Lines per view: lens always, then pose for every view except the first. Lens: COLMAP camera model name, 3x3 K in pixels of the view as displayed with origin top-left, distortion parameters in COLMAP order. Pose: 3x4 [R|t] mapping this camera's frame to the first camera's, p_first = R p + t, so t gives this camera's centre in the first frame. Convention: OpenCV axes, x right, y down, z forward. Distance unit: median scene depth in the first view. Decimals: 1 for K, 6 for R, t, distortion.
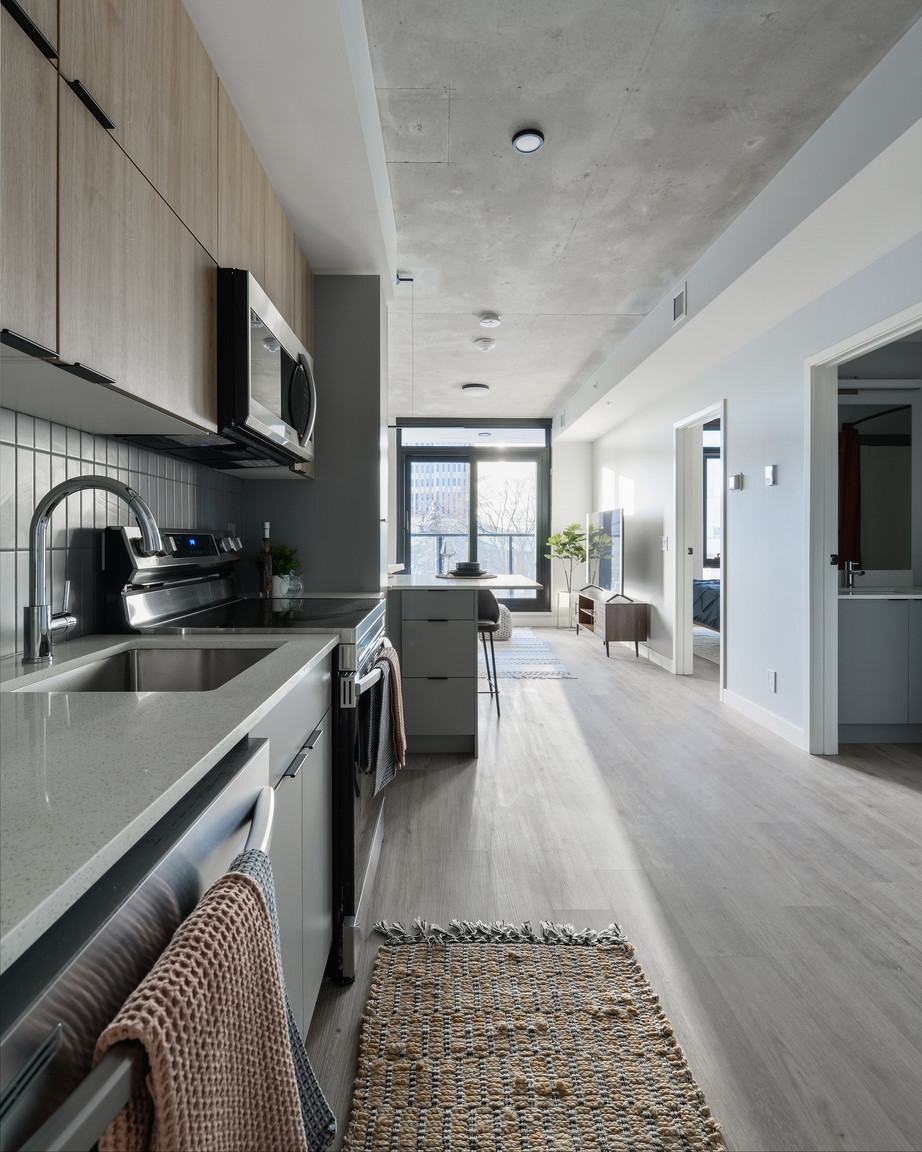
lens RADIAL K [[583.3, 0, 448.8], [0, 583.3, 540.8], [0, 0, 1]] dist [0.003894, 0.000287]
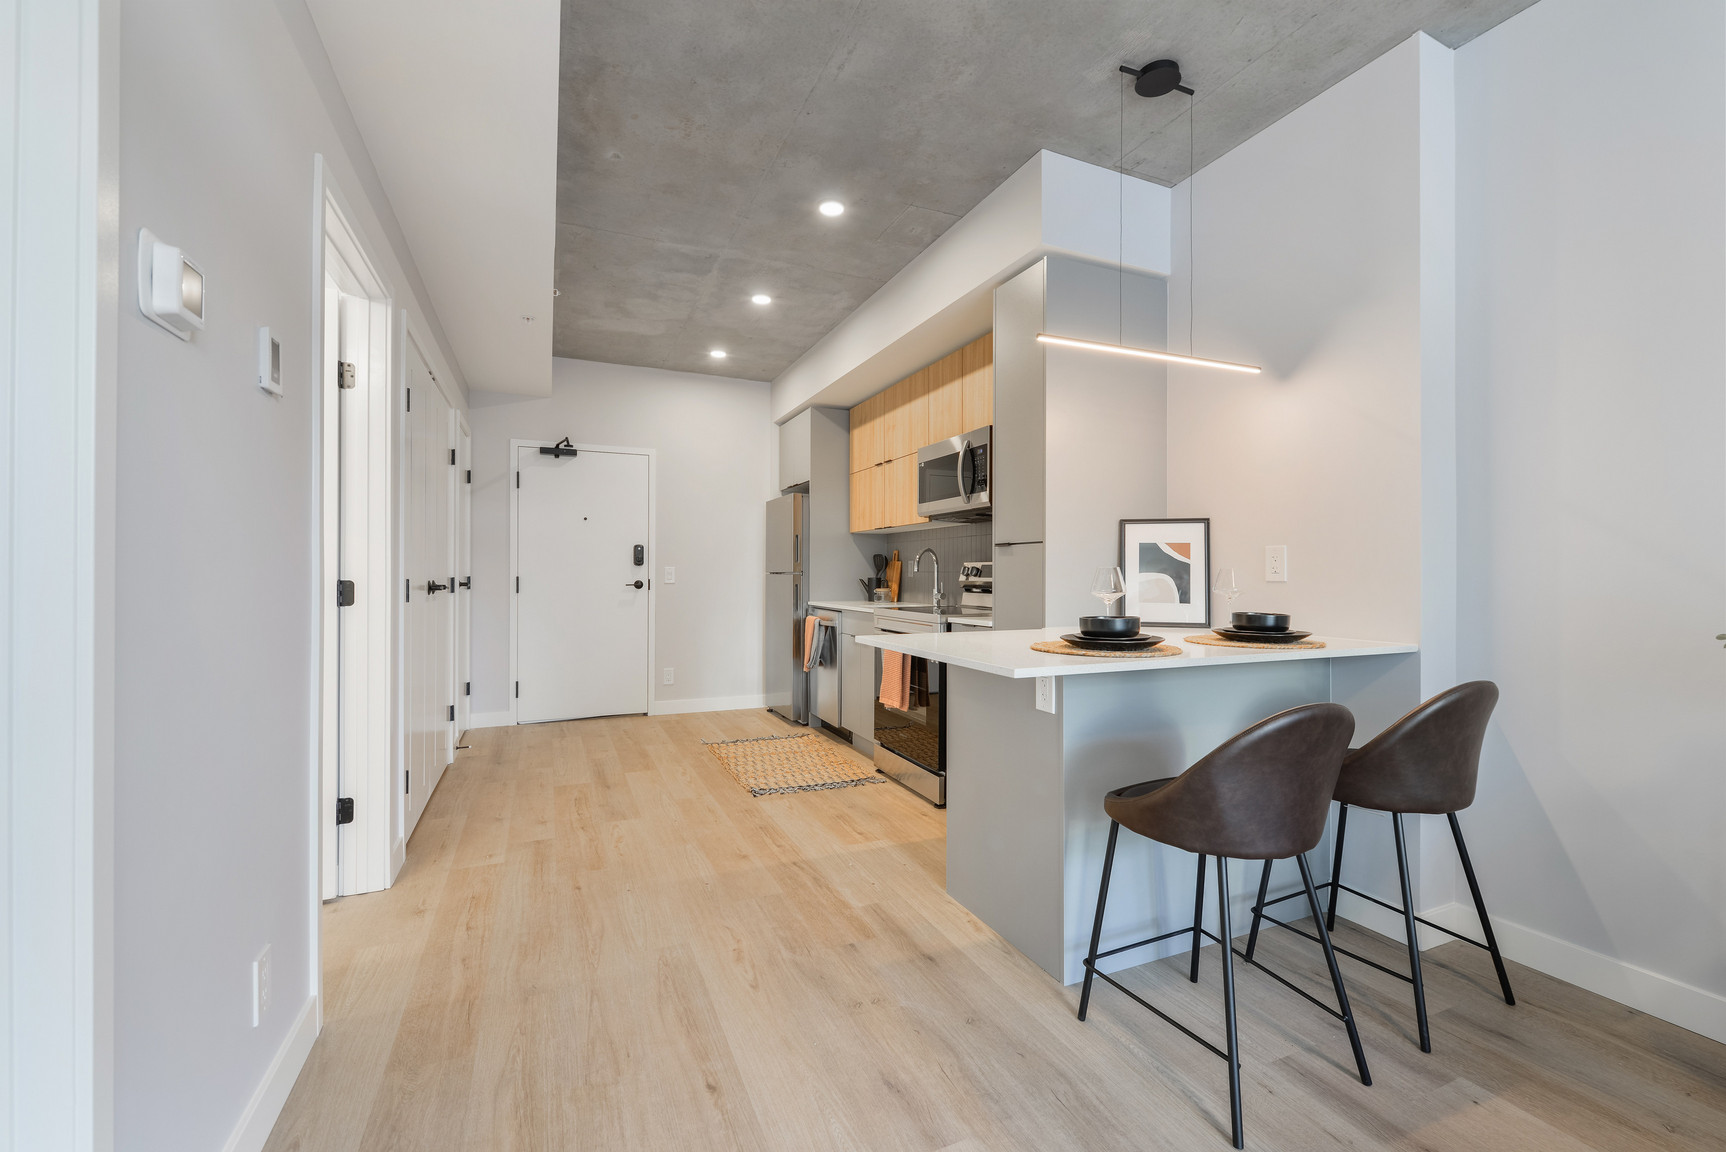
lens RADIAL K [[728.1, 0, 876.1], [0, 728.1, 571.9], [0, 0, 1]] dist [0.003518, -0.002685]
pose [[-0.916805, -0.003368, -0.399322, 0.250432], [-0.003832, 0.999993, 0.000365, 0.003514], [0.399318, 0.001865, -0.916811, 0.948957]]
